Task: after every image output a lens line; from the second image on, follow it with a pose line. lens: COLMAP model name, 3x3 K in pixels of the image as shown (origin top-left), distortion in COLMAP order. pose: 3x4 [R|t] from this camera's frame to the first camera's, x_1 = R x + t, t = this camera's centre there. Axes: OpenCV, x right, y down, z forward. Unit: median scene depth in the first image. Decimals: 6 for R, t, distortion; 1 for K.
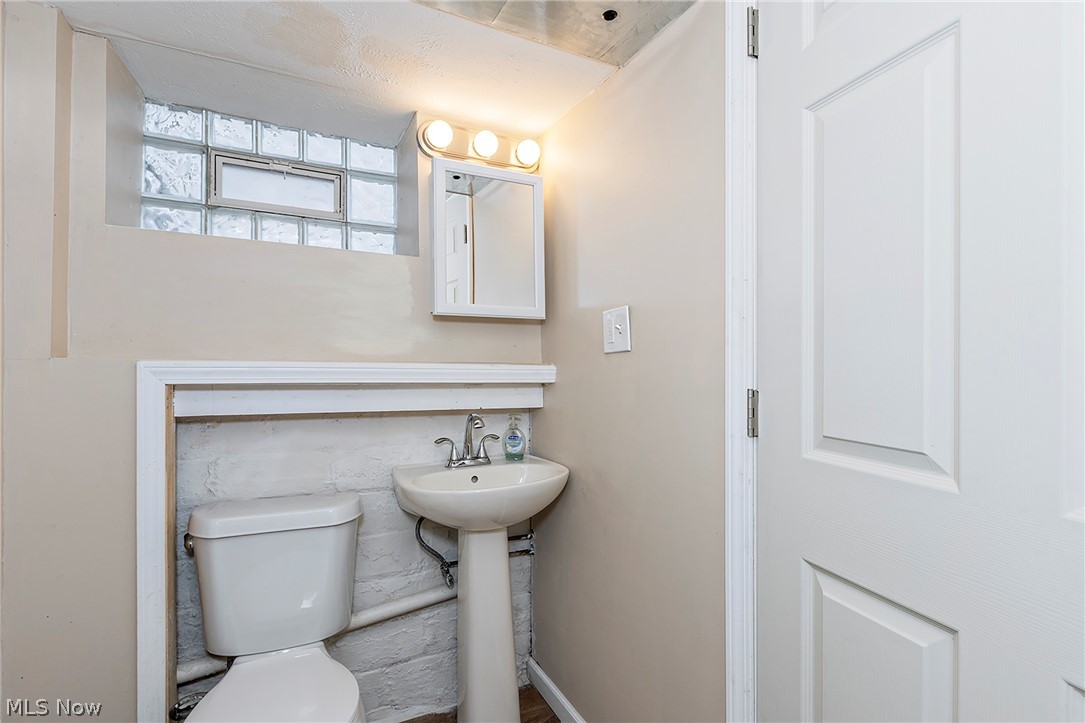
lens RADIAL K [[511.8, 0, 540.6], [0, 511.8, 365.8], [0, 0, 1]] dist [0.004537, -0.000473]
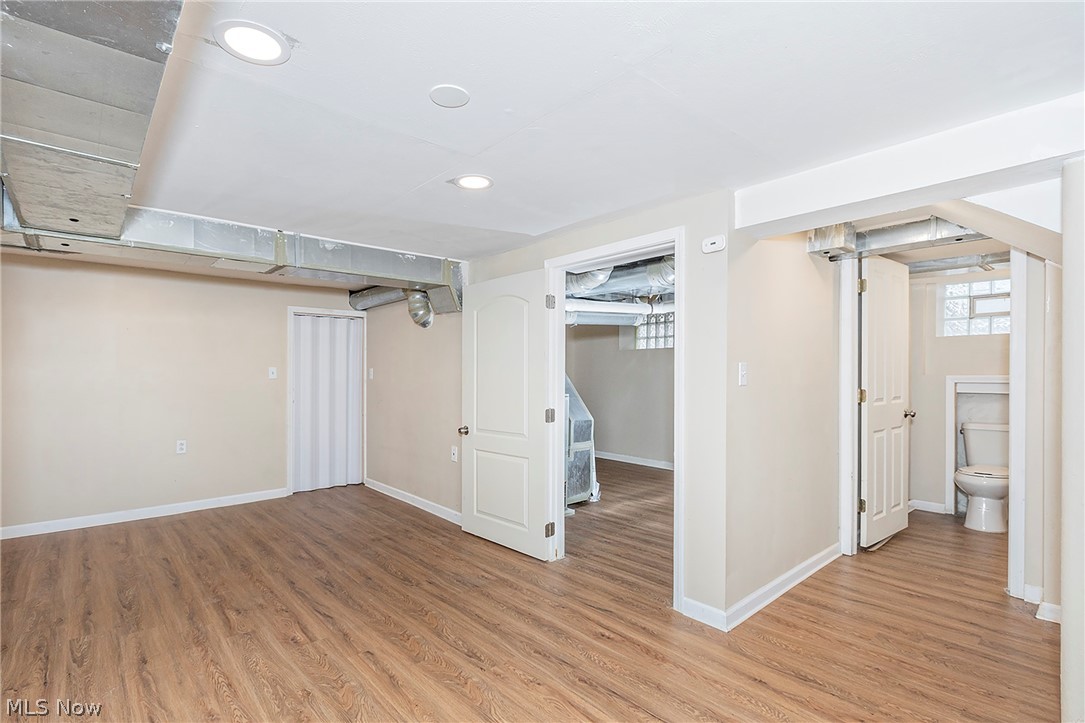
lens RADIAL K [[511.8, 0, 540.1], [0, 511.8, 383.2], [0, 0, 1]] dist [0.004537, -0.000473]
pose [[0.266127, 0.009362, -0.963892, 1.600330], [0.006024, 0.999917, 0.011375, -0.013551], [0.963919, -0.008833, 0.266049, -2.245066]]
